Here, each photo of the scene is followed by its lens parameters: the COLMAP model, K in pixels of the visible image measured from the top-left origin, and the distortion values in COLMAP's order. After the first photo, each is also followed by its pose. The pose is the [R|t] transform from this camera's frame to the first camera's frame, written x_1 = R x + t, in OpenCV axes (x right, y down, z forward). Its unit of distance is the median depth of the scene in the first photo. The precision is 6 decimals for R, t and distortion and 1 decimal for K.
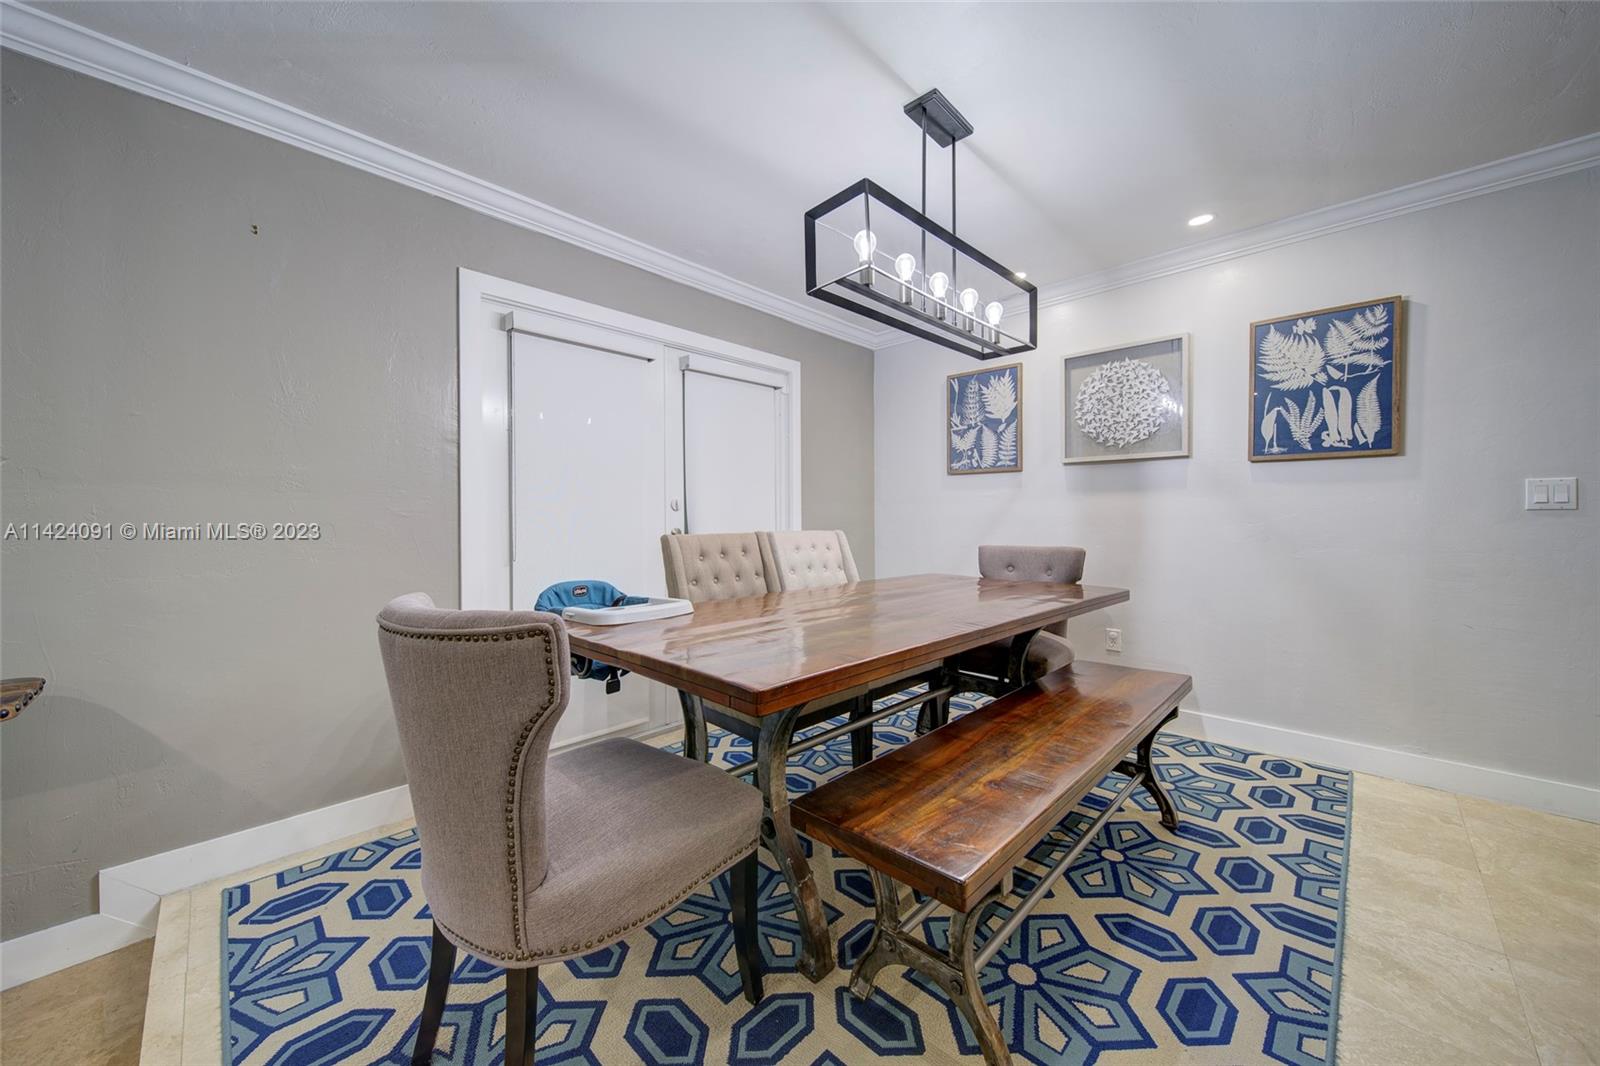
lens RADIAL K [[577.2, 0, 798.4], [0, 577.2, 516.9], [0, 0, 1]] dist [-0.001142, -0.000169]
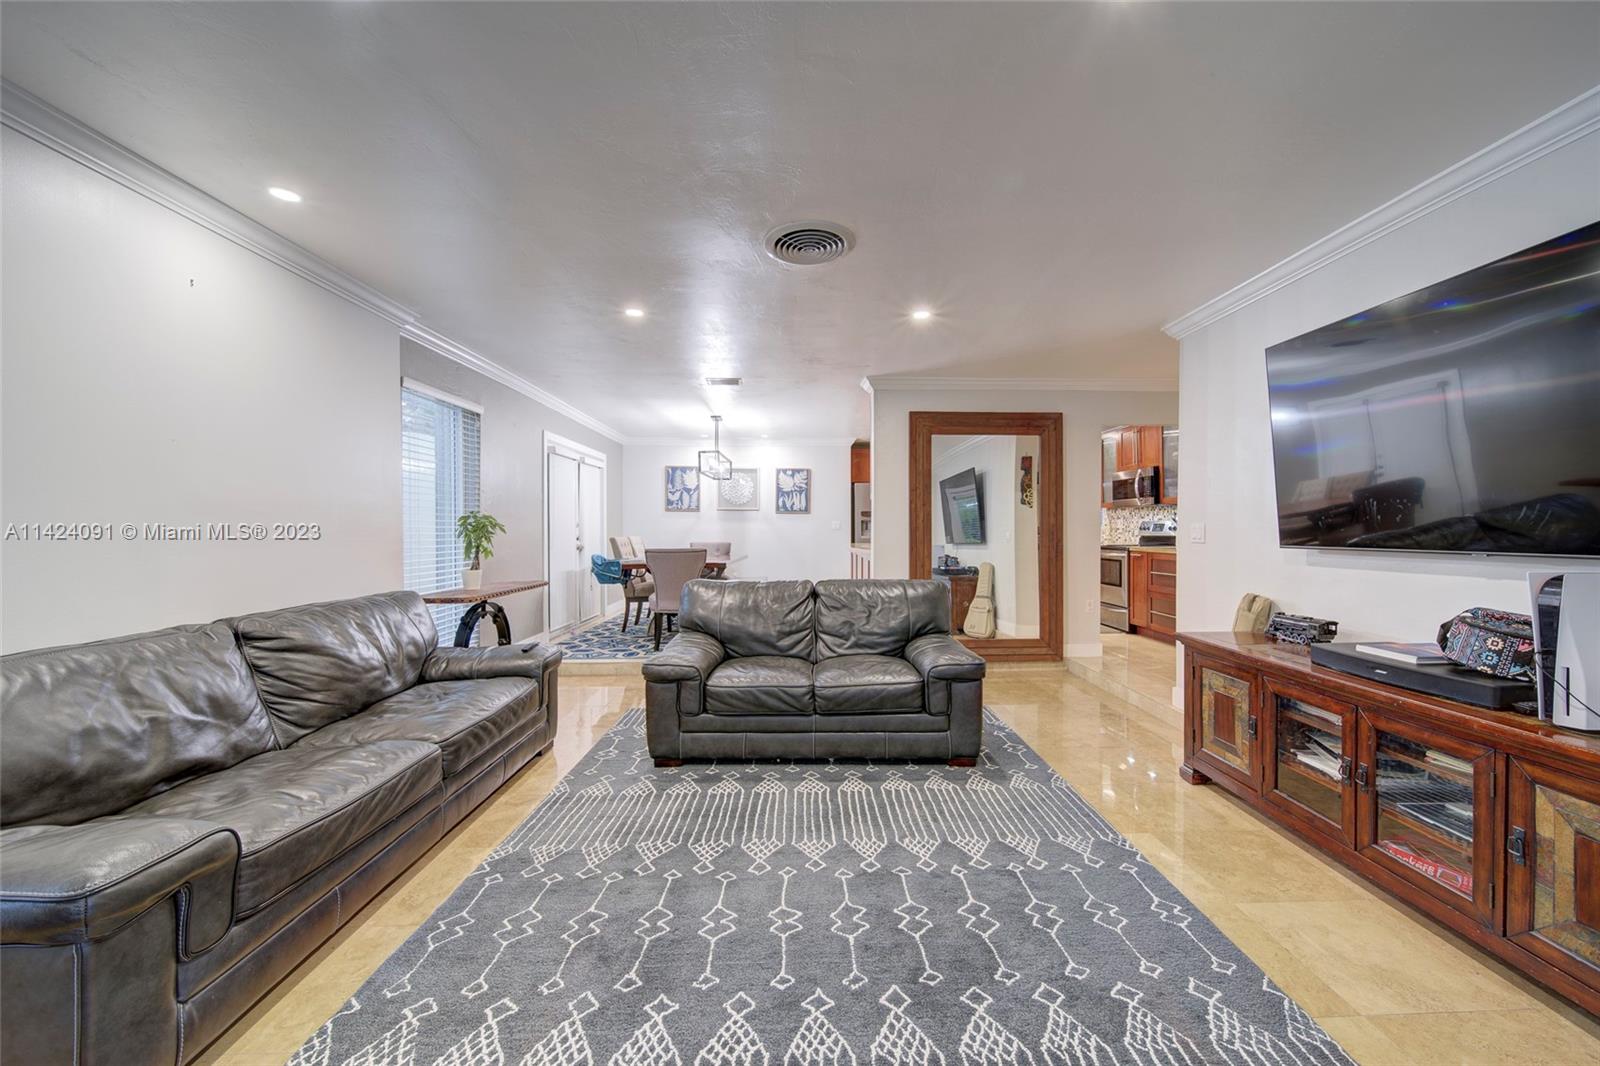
lens RADIAL K [[588.5, 0, 806.7], [0, 588.5, 520.5], [0, 0, 1]] dist [-0.000612, -0.000191]
pose [[0.704194, 0.013474, 0.709880, -1.264830], [-0.005289, 0.999892, -0.013732, -0.013095], [-0.709988, 0.005916, 0.704189, -1.265055]]
